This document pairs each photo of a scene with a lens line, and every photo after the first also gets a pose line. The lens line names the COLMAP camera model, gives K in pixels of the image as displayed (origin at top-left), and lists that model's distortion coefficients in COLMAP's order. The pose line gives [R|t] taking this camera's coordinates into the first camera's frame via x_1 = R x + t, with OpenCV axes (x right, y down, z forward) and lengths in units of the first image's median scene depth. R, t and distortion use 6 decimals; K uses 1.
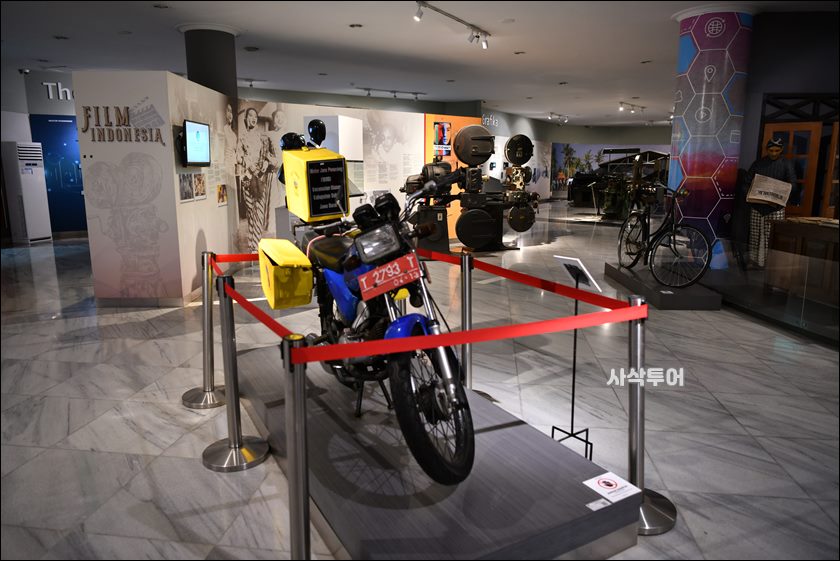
lens RADIAL K [[580.0, 0, 419.4], [0, 580.0, 278.5], [0, 0, 1]] dist [-0.009953, 0.003728]
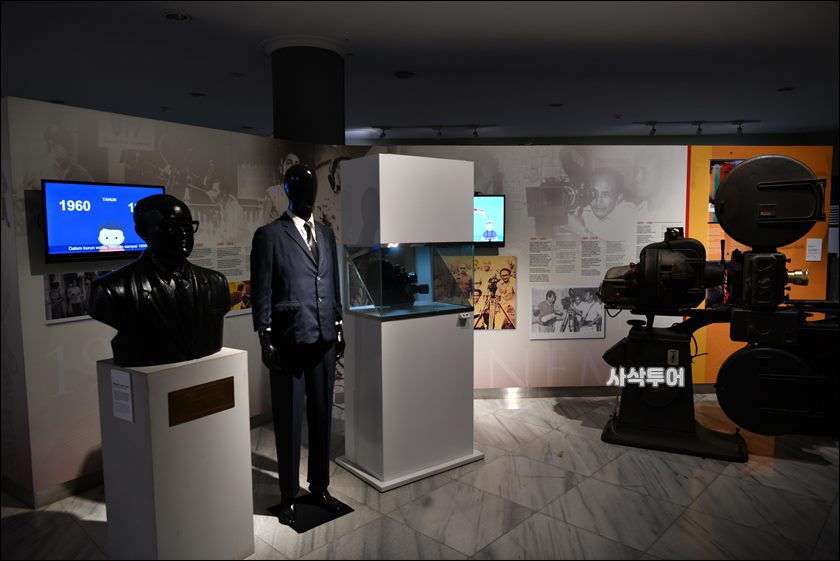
lens RADIAL K [[580.0, 0, 420.2], [0, 580.0, 282.2], [0, 0, 1]] dist [-0.009953, 0.003728]
pose [[0.819104, 0.042803, -0.572046, 0.130521], [-0.096999, 0.993187, -0.064576, -0.115520], [0.565385, 0.108382, 0.817675, 0.498135]]
